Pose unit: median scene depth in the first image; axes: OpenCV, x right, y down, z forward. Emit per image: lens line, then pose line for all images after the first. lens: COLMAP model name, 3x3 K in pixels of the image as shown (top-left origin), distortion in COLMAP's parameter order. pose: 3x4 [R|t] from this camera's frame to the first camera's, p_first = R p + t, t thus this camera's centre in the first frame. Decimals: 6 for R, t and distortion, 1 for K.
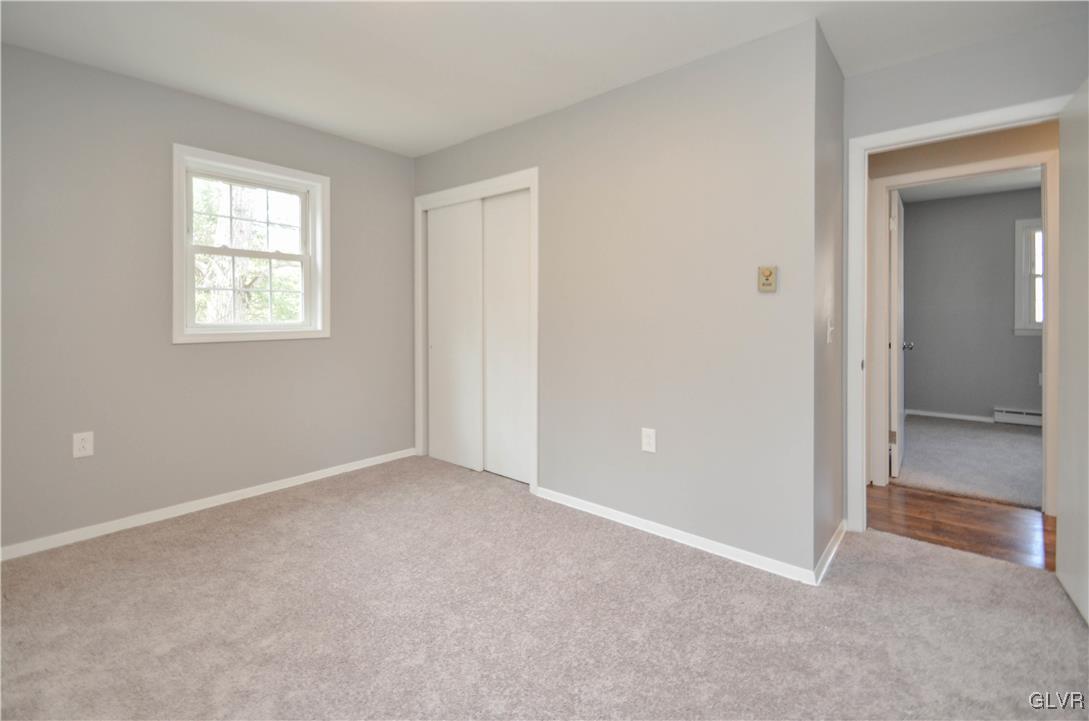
lens RADIAL K [[476.2, 0, 549.9], [0, 476.2, 319.8], [0, 0, 1]] dist [0.000653, -0.000234]
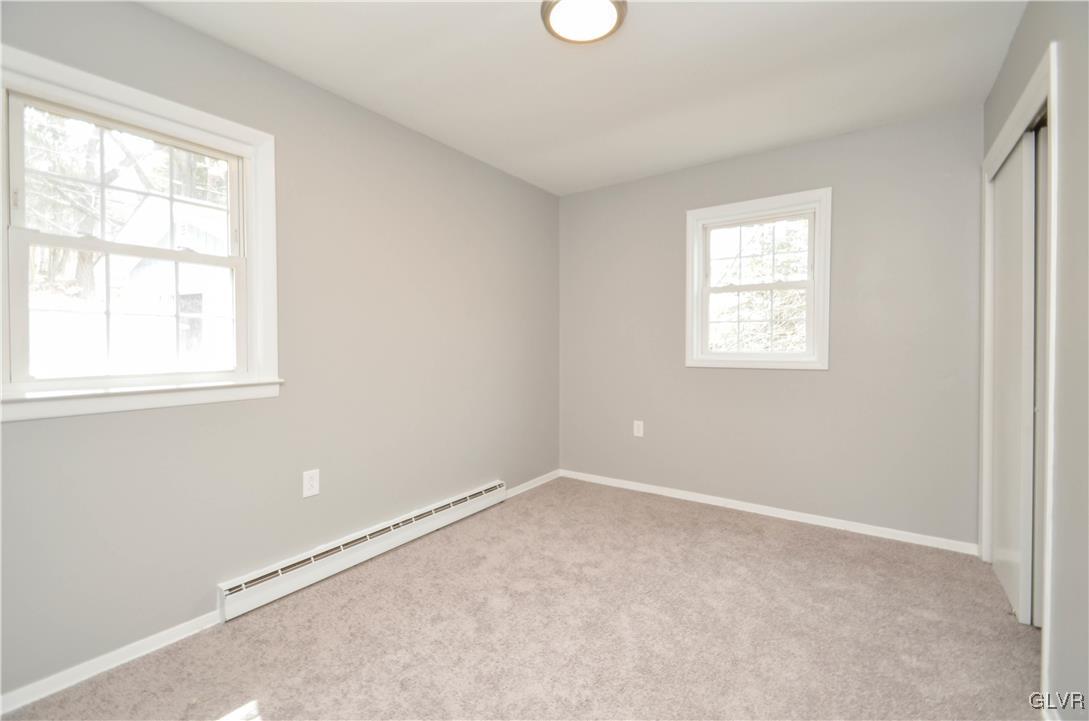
lens RADIAL K [[473.0, 0, 545.6], [0, 473.0, 349.9], [0, 0, 1]] dist [0.002055, 0.000065]
pose [[0.089903, 0.011756, -0.995881, 0.401682], [-0.005313, 0.999922, 0.011324, -0.006108], [0.995936, 0.004273, 0.089959, 0.447336]]
